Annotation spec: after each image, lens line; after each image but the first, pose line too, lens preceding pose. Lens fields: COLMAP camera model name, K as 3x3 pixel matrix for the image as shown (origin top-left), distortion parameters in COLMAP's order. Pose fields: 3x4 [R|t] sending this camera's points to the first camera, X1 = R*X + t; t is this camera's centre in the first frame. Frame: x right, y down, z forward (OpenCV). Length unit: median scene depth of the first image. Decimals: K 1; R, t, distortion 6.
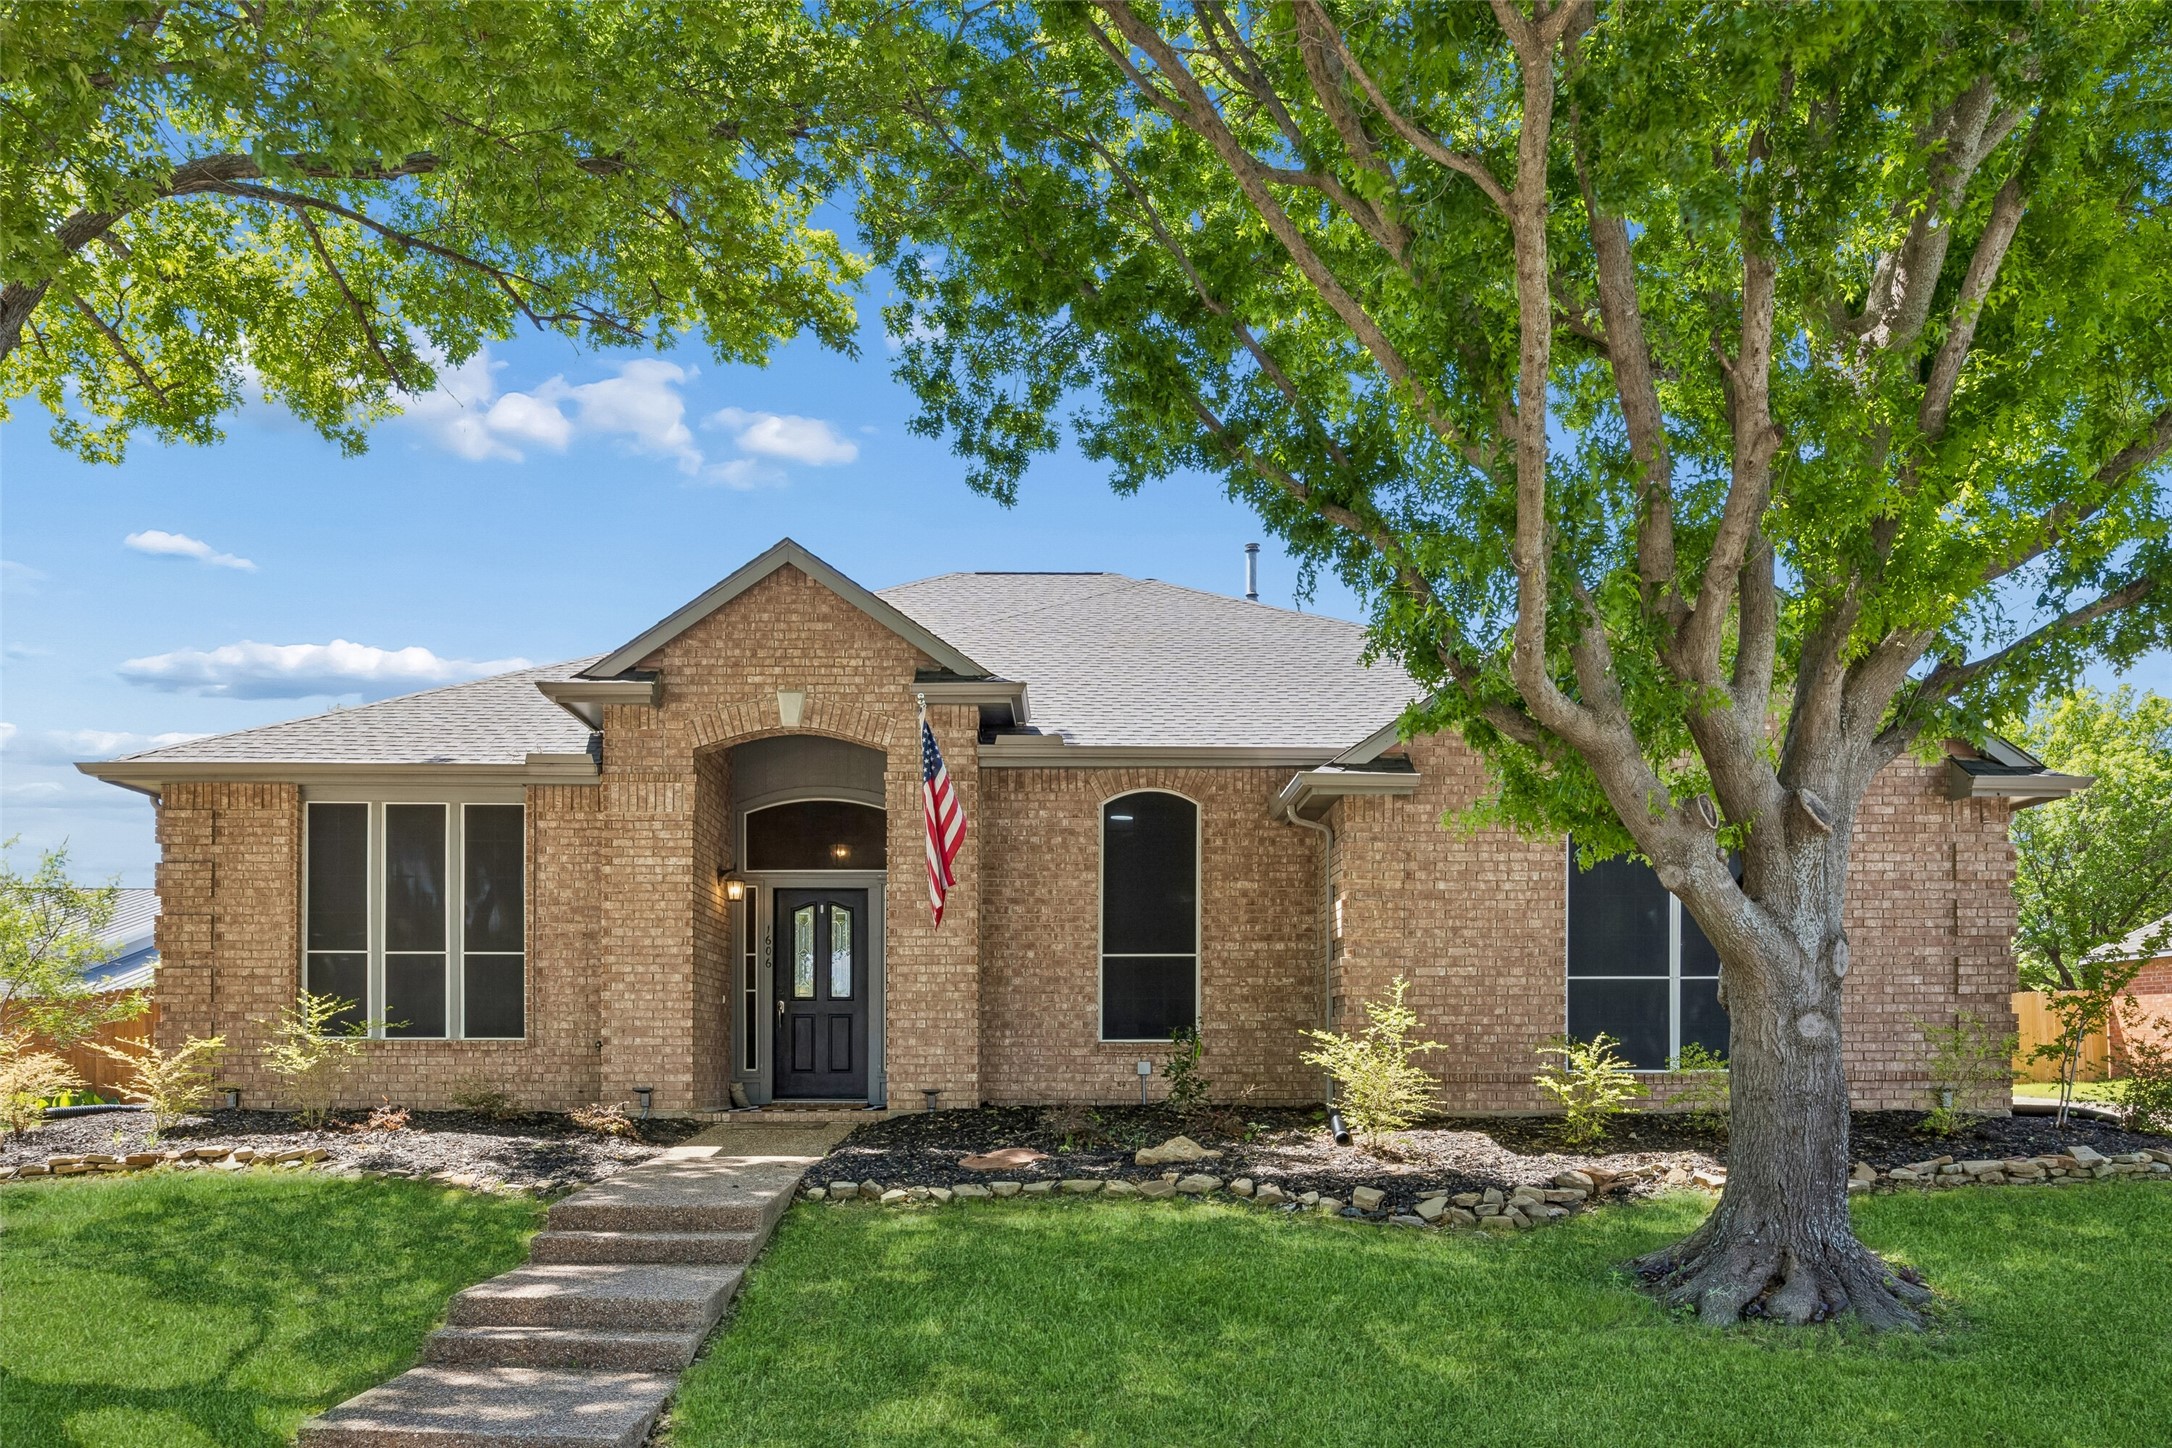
lens RADIAL K [[1529.4, 0, 1084.0], [0, 1529.4, 760.6], [0, 0, 1]] dist [-0.009772, -0.001974]
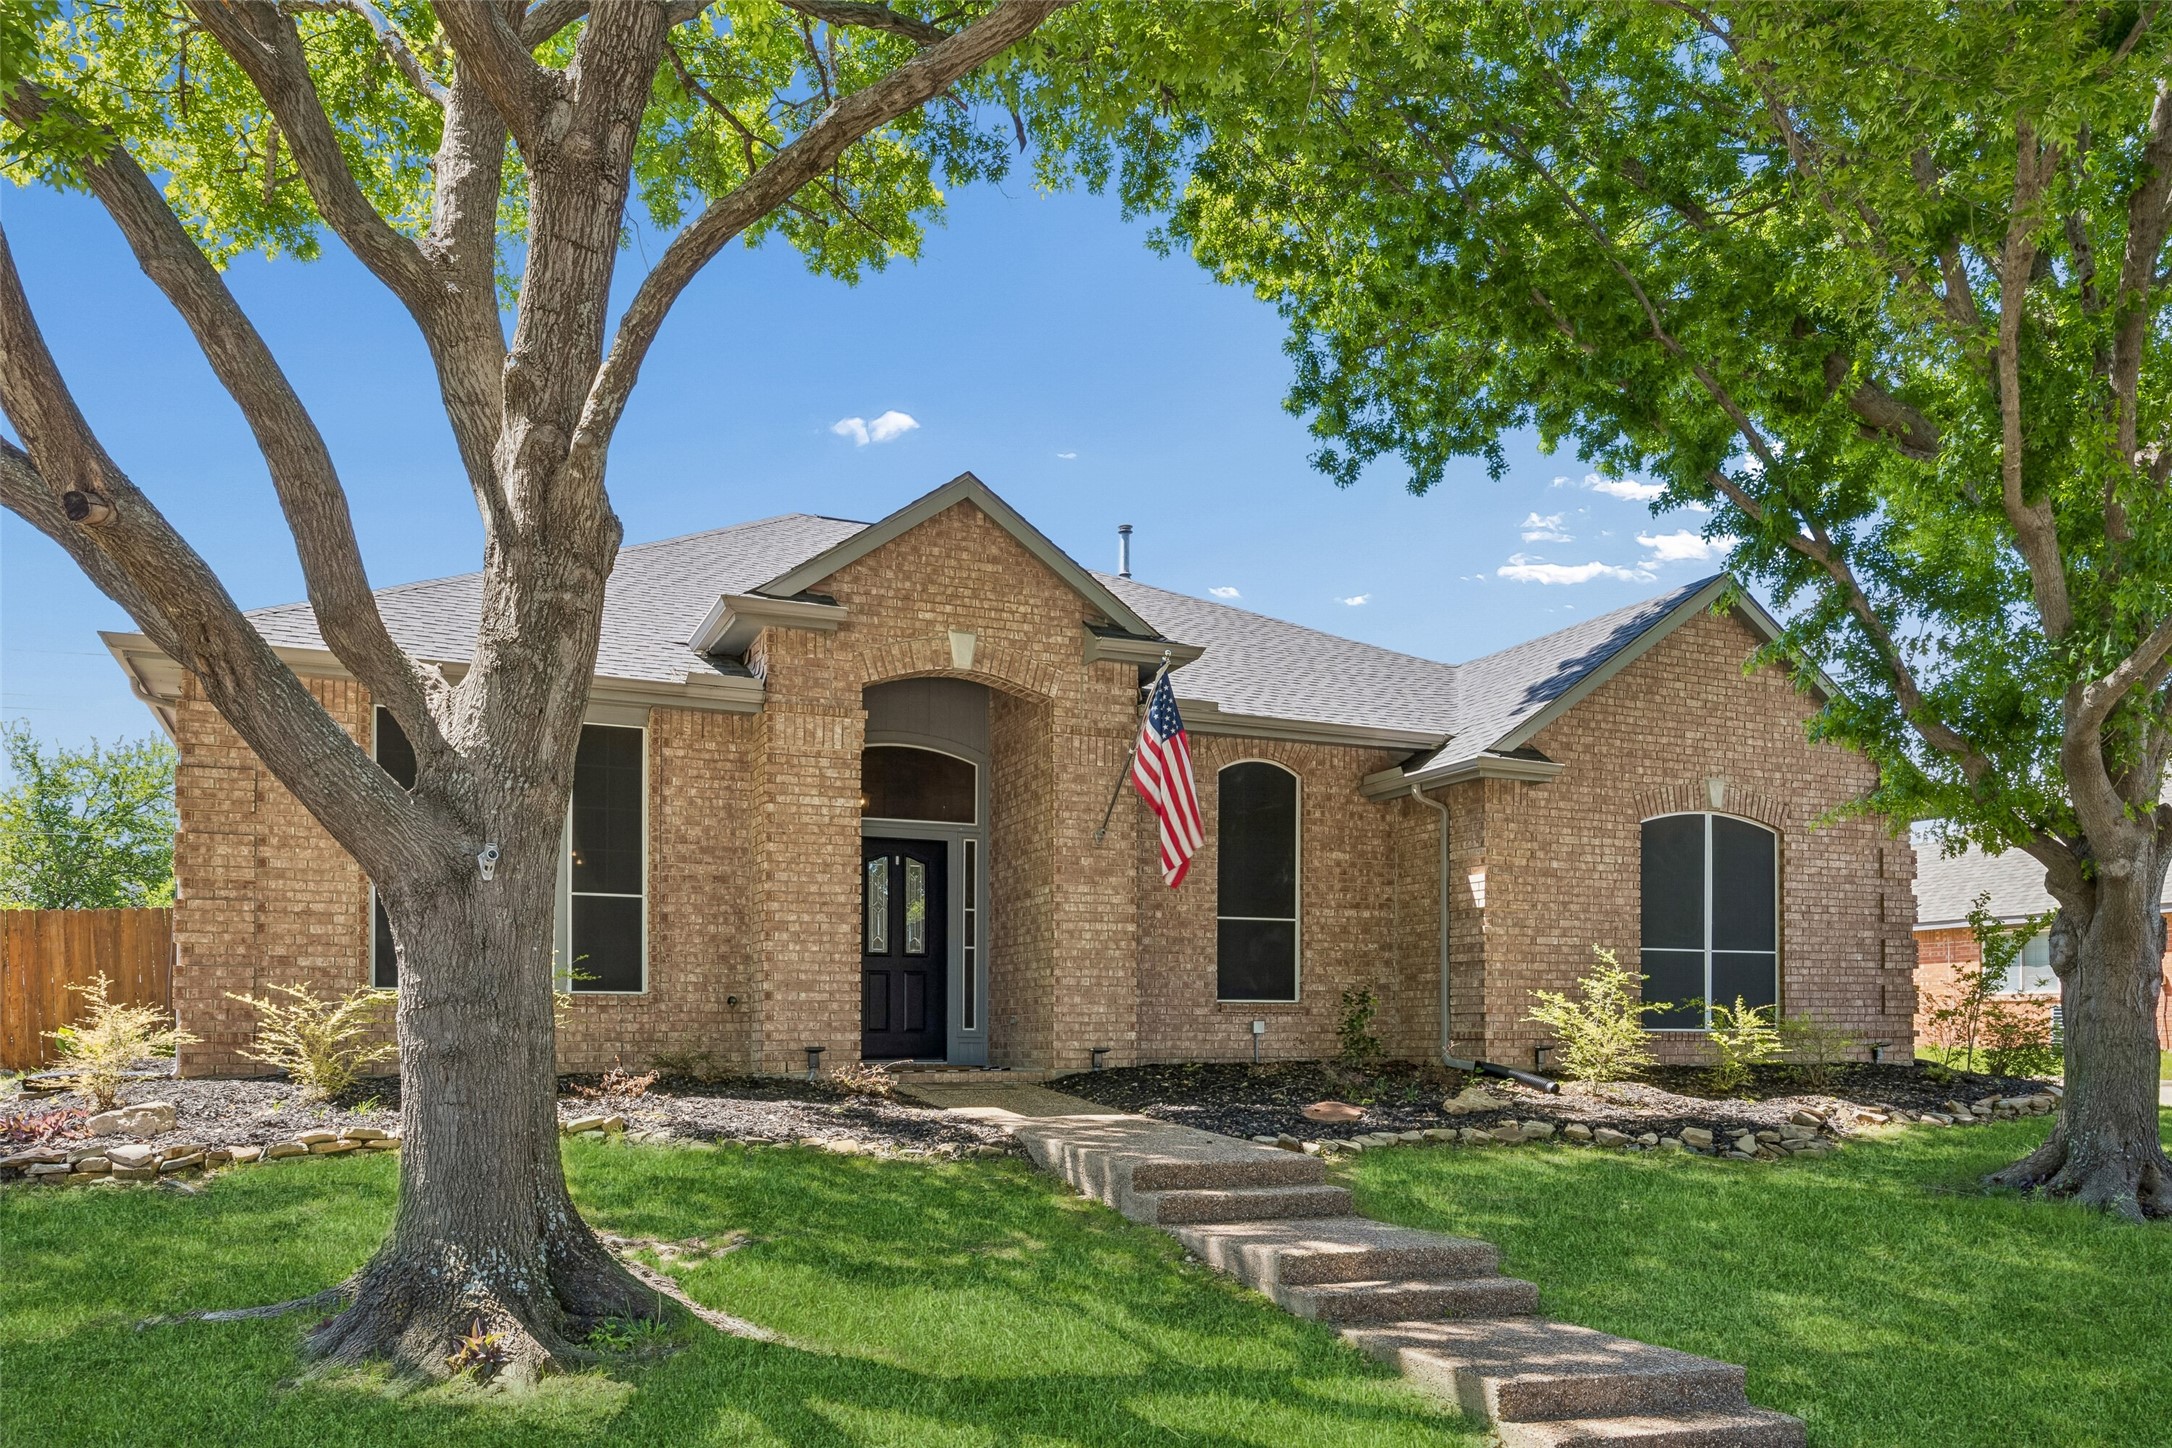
lens RADIAL K [[1518.1, 0, 1086.0], [0, 1518.1, 724.0], [0, 0, 1]] dist [-0.009221, -0.001063]
pose [[0.922311, 0.077924, 0.378511, -0.481653], [-0.075608, 0.996916, -0.021004, 0.026460], [-0.378981, -0.009247, 0.925358, 0.092782]]
